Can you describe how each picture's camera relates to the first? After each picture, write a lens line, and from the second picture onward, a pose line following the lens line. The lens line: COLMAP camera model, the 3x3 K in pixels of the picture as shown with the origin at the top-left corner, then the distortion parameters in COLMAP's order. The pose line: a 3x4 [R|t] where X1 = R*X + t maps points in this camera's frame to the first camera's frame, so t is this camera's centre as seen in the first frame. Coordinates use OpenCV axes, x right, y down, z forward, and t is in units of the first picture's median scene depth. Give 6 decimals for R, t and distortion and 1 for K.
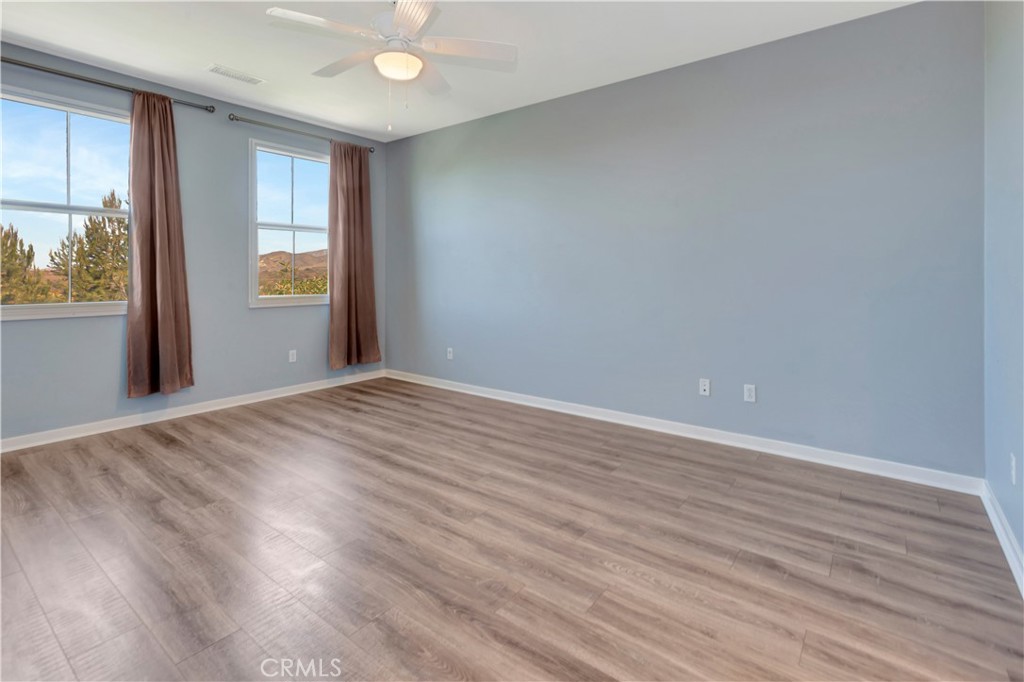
lens RADIAL K [[482.1, 0, 511.6], [0, 482.1, 285.6], [0, 0, 1]] dist [-0.000337, 0.002019]
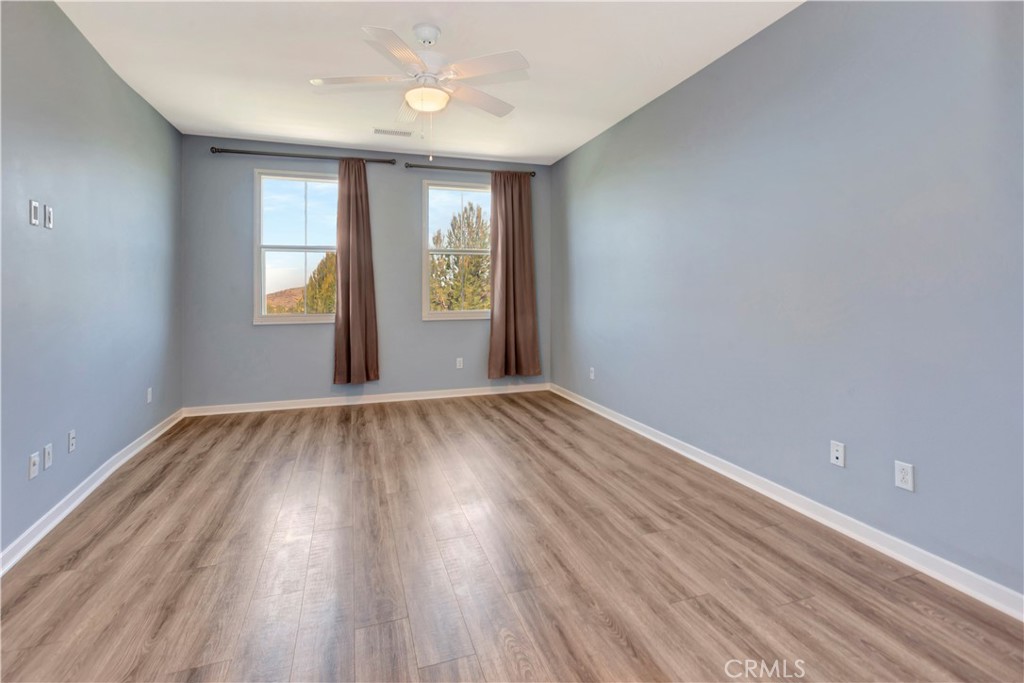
lens RADIAL K [[471.6, 0, 512.8], [0, 471.6, 305.9], [0, 0, 1]] dist [-0.017533, 0.019274]
pose [[0.833152, 0.010481, -0.552944, 0.343332], [-0.004391, 0.999914, 0.012336, -0.007443], [0.553026, -0.007850, 0.833127, 0.160271]]
